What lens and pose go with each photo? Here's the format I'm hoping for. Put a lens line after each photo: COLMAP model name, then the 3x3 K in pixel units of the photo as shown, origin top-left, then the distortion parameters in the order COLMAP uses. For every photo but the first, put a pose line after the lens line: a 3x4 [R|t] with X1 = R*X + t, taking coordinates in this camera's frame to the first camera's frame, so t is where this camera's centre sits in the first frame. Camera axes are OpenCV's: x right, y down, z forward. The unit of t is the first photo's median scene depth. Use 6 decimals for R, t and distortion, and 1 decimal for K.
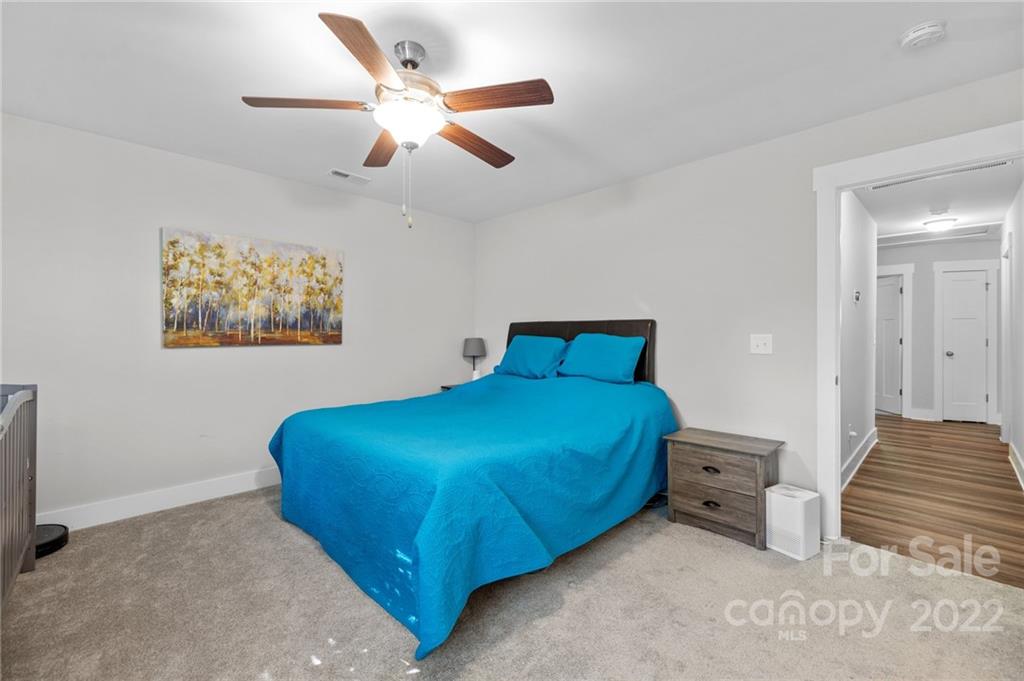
lens RADIAL K [[451.7, 0, 512.0], [0, 451.7, 336.7], [0, 0, 1]] dist [-0.000592, 0.000018]
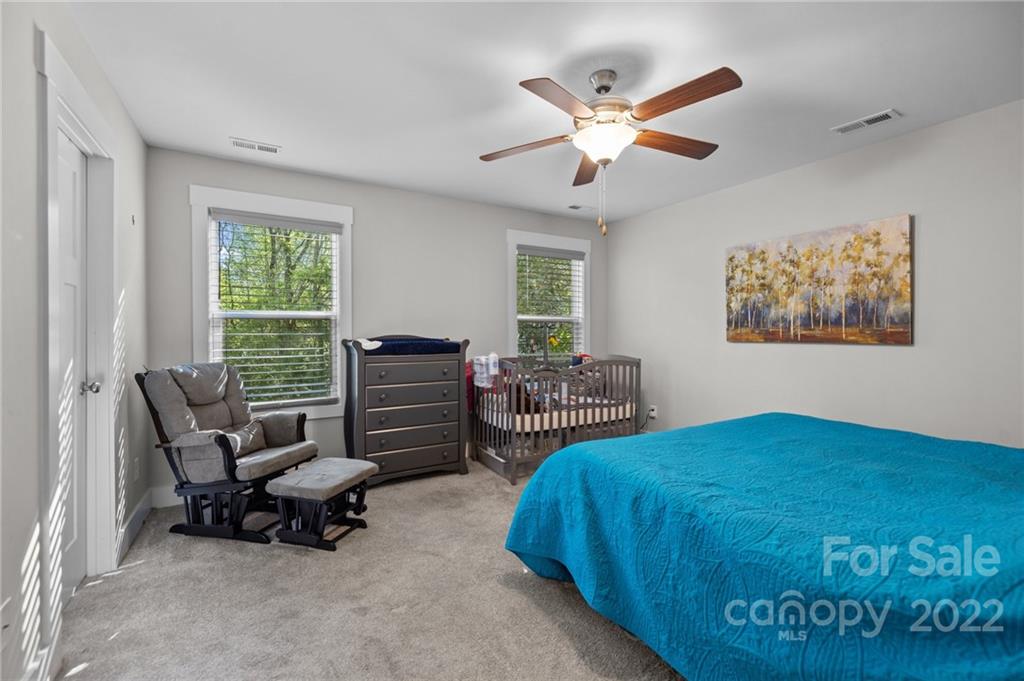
lens RADIAL K [[451.7, 0, 512.3], [0, 451.7, 333.3], [0, 0, 1]] dist [-0.000592, 0.000018]
pose [[-0.278954, 0.009227, -0.960260, 0.558379], [0.000735, 0.999956, 0.009395, -0.010921], [0.960304, 0.001915, -0.278948, 0.678440]]
